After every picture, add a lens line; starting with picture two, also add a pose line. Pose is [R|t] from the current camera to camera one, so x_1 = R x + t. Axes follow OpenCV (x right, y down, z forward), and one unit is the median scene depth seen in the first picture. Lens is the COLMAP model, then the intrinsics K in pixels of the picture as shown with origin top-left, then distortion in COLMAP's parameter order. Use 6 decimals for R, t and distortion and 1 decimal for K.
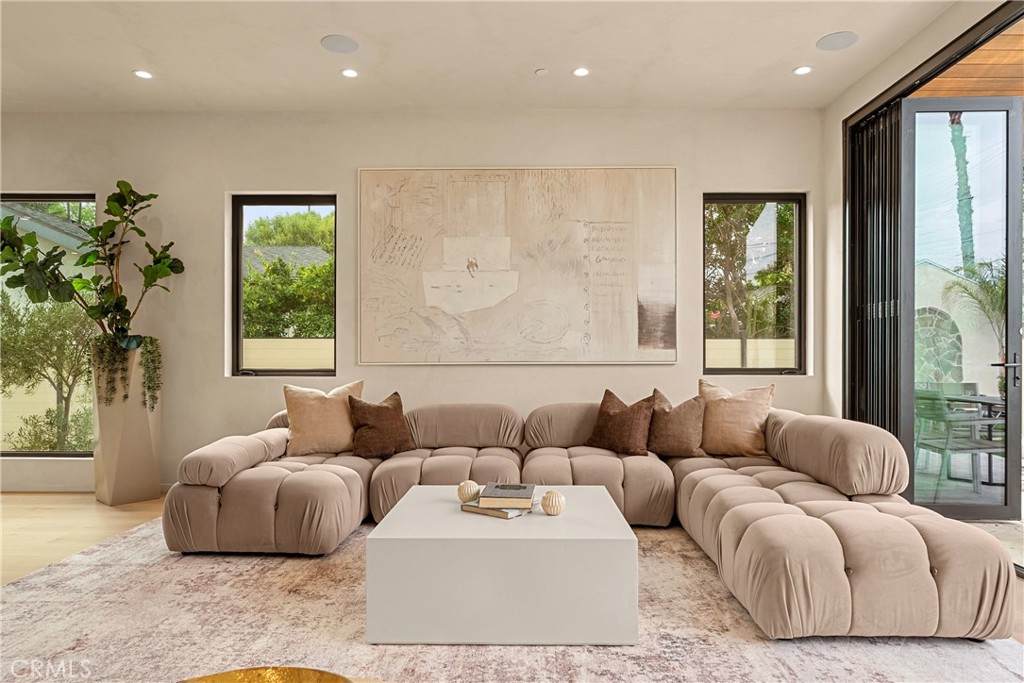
lens RADIAL K [[651.9, 0, 509.3], [0, 651.9, 350.6], [0, 0, 1]] dist [-0.002272, 0.001979]
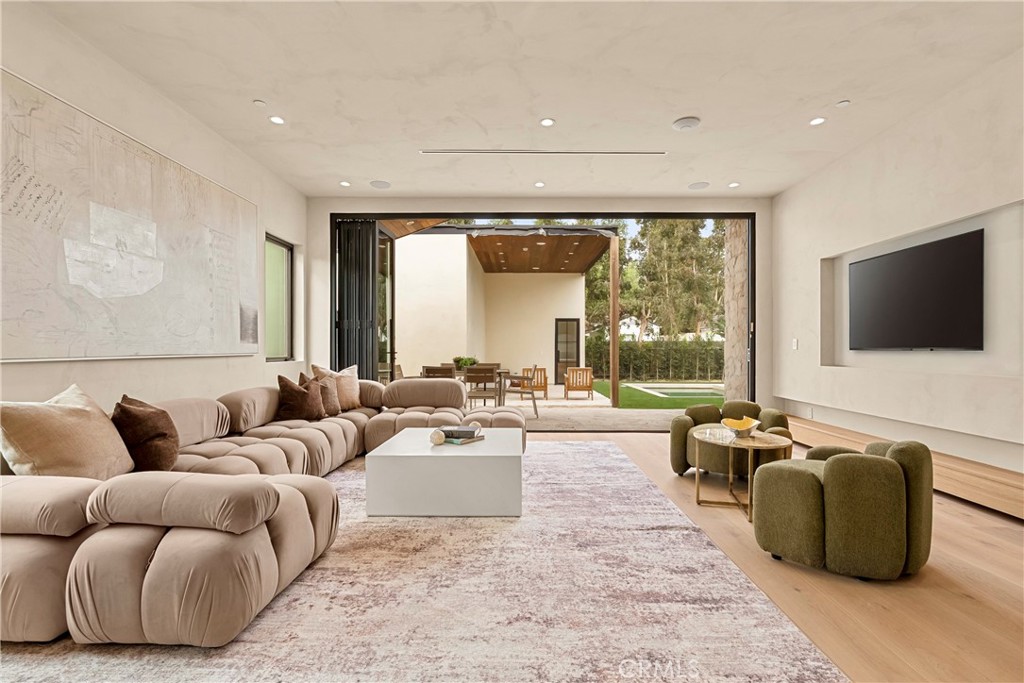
lens RADIAL K [[474.9, 0, 508.1], [0, 474.9, 346.3], [0, 0, 1]] dist [0.001079, 0.000114]
pose [[-0.013482, 0.004591, 0.999899, -0.708852], [-0.009506, 0.999944, -0.004719, 0.002526], [-0.999864, -0.009569, -0.013438, 0.506242]]
